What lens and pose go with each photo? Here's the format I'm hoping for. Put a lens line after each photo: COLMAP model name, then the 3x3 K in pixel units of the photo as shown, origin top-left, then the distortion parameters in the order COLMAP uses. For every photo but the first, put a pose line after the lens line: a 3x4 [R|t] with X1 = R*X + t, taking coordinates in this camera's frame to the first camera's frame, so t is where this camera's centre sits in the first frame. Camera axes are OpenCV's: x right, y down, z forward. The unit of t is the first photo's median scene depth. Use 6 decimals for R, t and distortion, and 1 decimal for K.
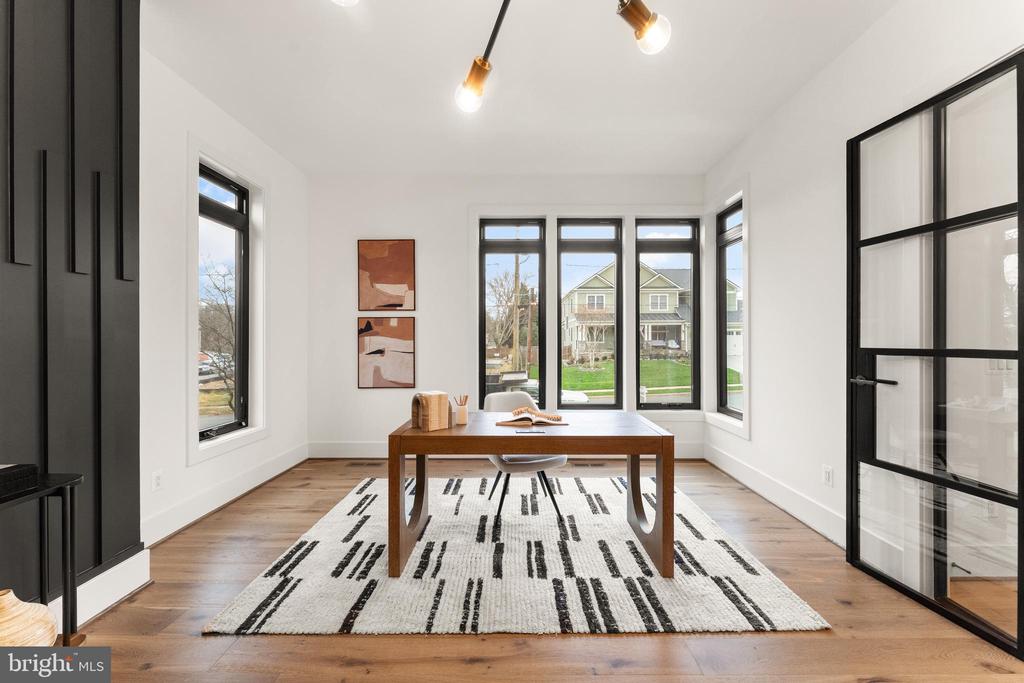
lens RADIAL K [[411.9, 0, 509.9], [0, 411.9, 340.2], [0, 0, 1]] dist [-0.001384, -0.001018]
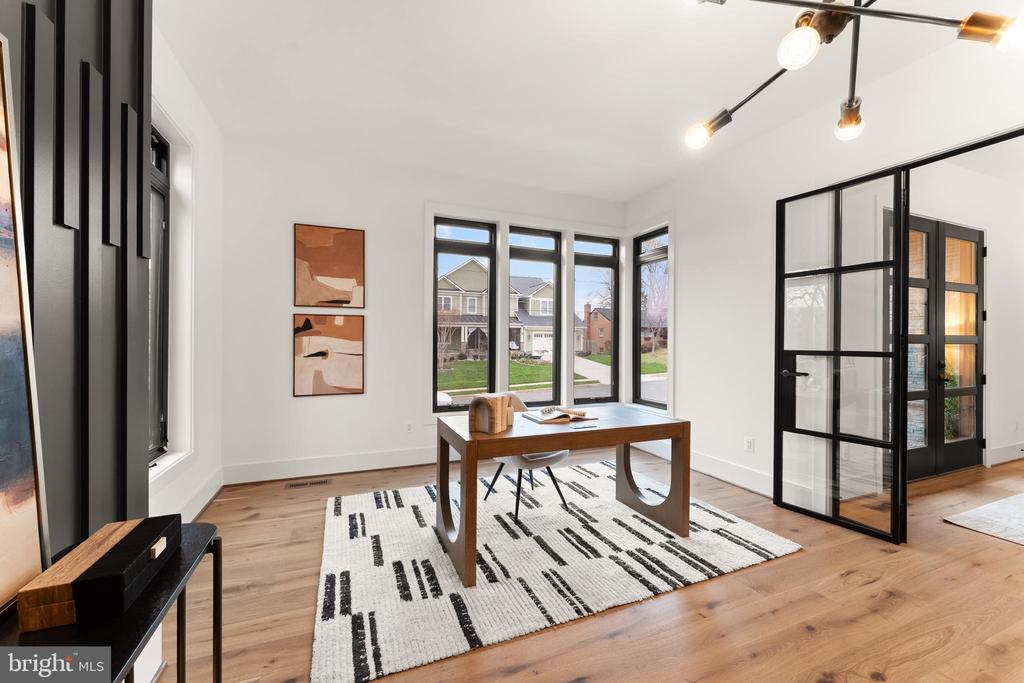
lens RADIAL K [[411.9, 0, 511.9], [0, 411.9, 342.3], [0, 0, 1]] dist [-0.001384, -0.001018]
pose [[0.921234, 0.006650, 0.388953, -0.490796], [-0.008169, 0.999964, 0.002251, -0.003649], [-0.388924, -0.005251, 0.921255, 0.059845]]
